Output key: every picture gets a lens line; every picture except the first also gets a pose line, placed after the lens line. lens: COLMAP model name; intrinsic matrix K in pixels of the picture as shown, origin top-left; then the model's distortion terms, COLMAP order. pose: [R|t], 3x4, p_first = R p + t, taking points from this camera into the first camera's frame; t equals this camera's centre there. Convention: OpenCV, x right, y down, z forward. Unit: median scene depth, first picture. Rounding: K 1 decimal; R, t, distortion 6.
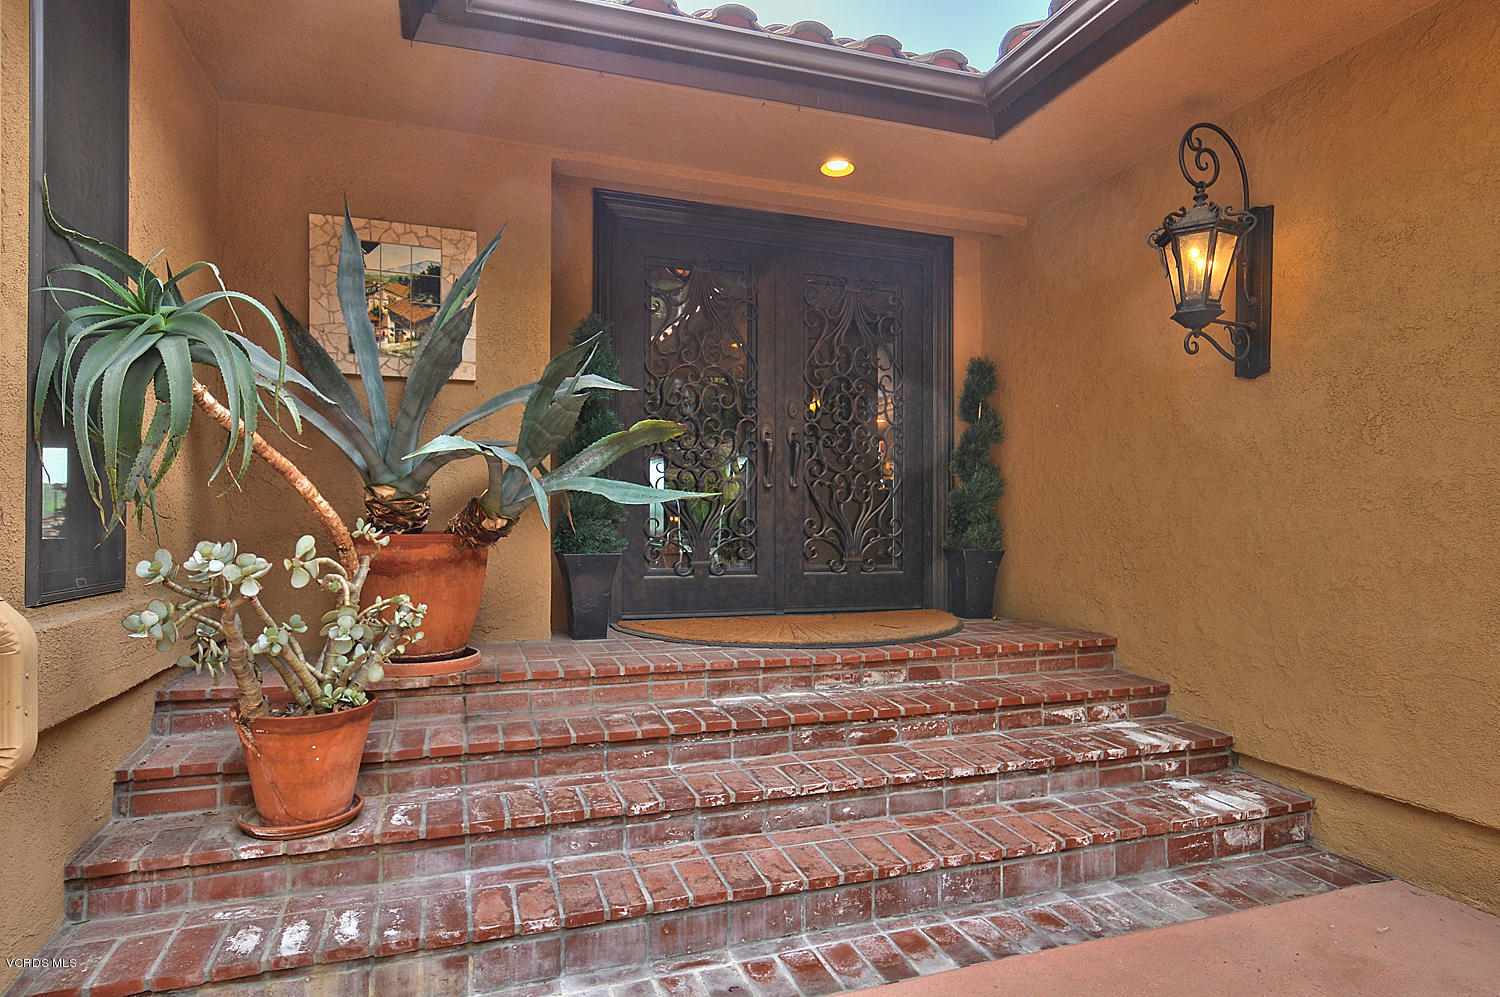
lens RADIAL K [[871.1, 0, 753.1], [0, 871.1, 504.2], [0, 0, 1]] dist [0.001421, 0.000156]
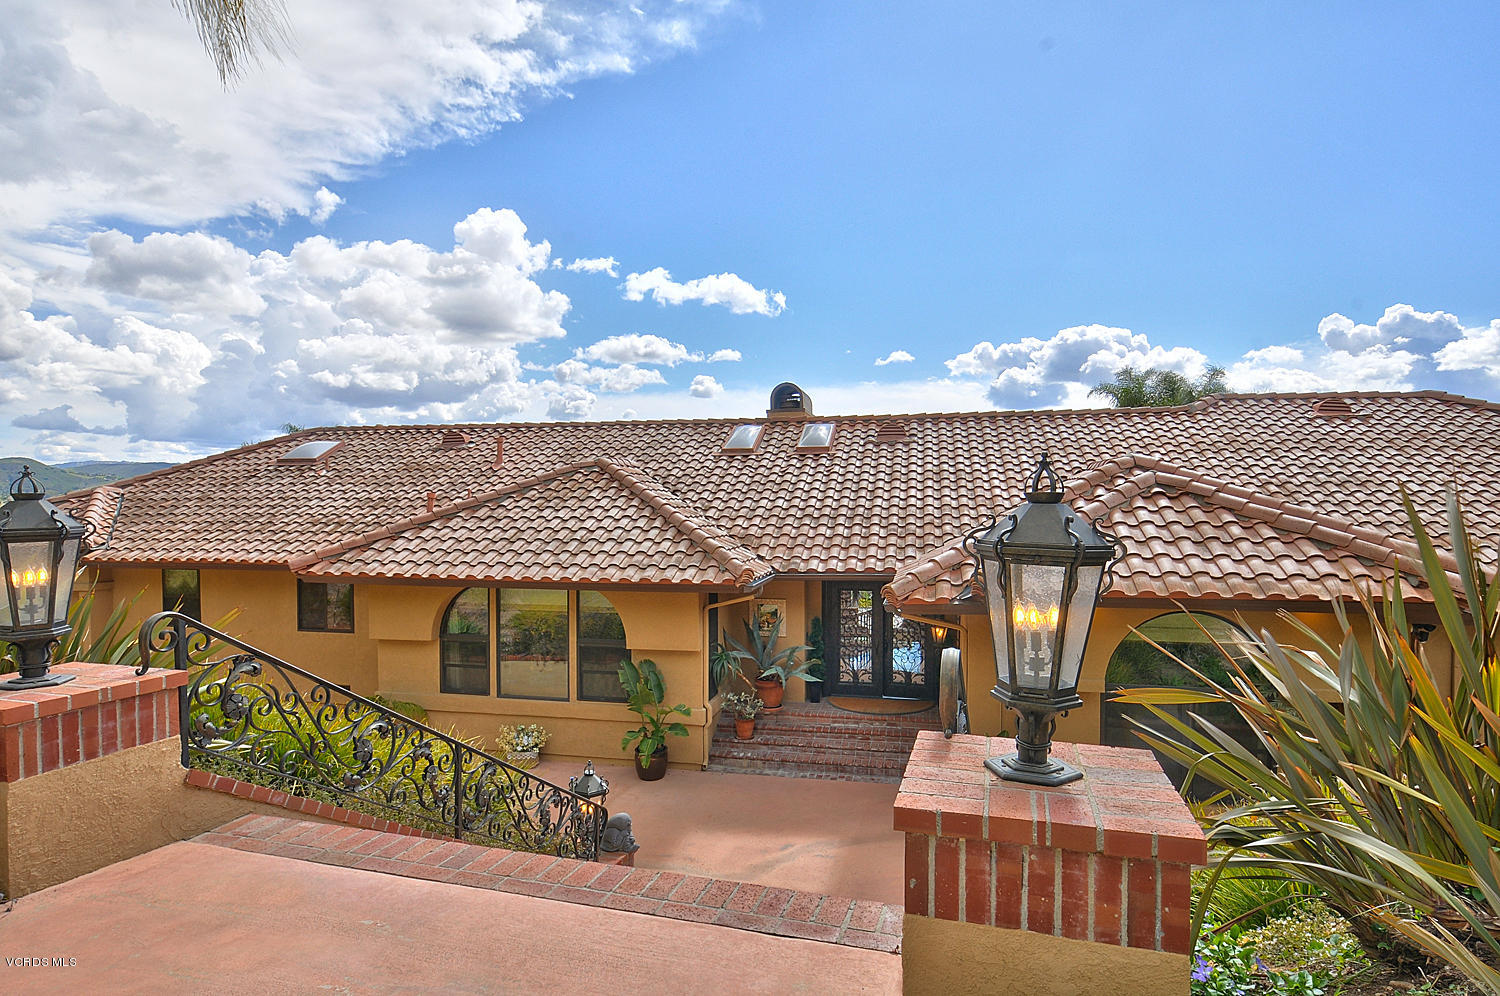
lens RADIAL K [[871.1, 0, 750.3], [0, 871.1, 495.5], [0, 0, 1]] dist [0.001421, 0.000156]
pose [[0.864453, 0.015567, -0.502473, 2.452351], [0.004675, 0.999228, 0.039000, -1.497320], [0.502692, -0.036063, 0.863713, -4.006245]]
